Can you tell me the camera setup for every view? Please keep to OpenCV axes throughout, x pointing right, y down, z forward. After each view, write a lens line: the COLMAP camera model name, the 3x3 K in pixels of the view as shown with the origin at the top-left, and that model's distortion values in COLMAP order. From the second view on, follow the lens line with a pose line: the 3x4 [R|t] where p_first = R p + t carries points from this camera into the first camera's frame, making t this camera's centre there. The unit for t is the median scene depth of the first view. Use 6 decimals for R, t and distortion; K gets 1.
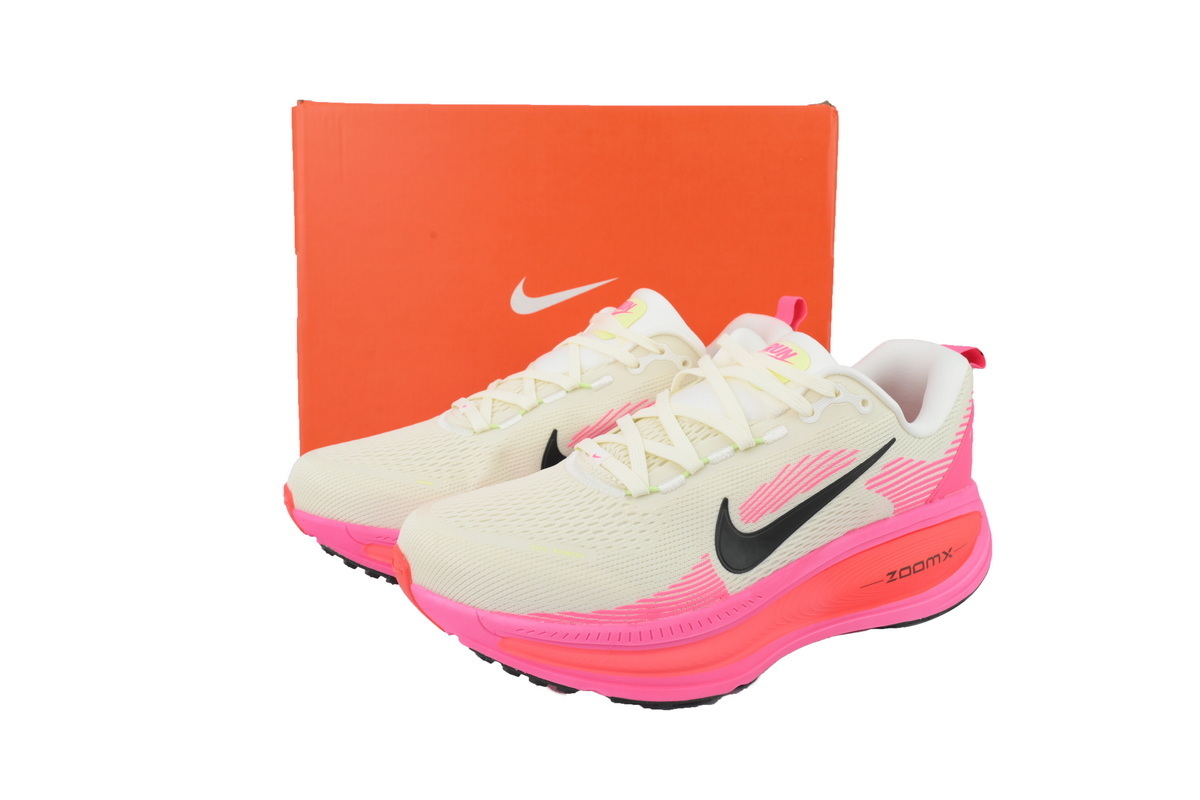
lens RADIAL K [[906.2, 0, 600.0], [0, 906.2, 400.0], [0, 0, 1]] dist [0.002379, 0.001395]
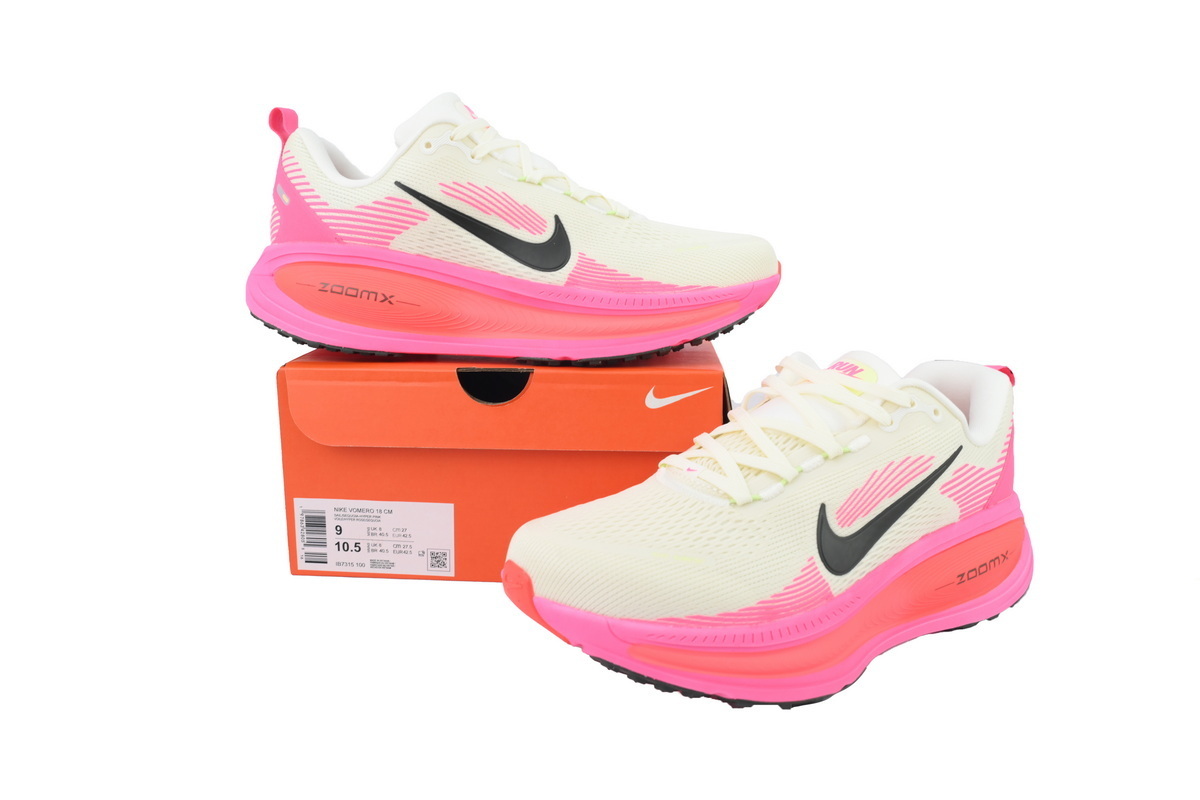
lens RADIAL K [[906.2, 0, 600.0], [0, 906.2, 400.0], [0, 0, 1]] dist [0.002379, 0.001395]
pose [[0.993825, -0.020429, 0.109060, -0.225301], [0.028403, 0.996995, -0.072071, 0.056411], [-0.107260, 0.074724, 0.991419, -0.018040]]
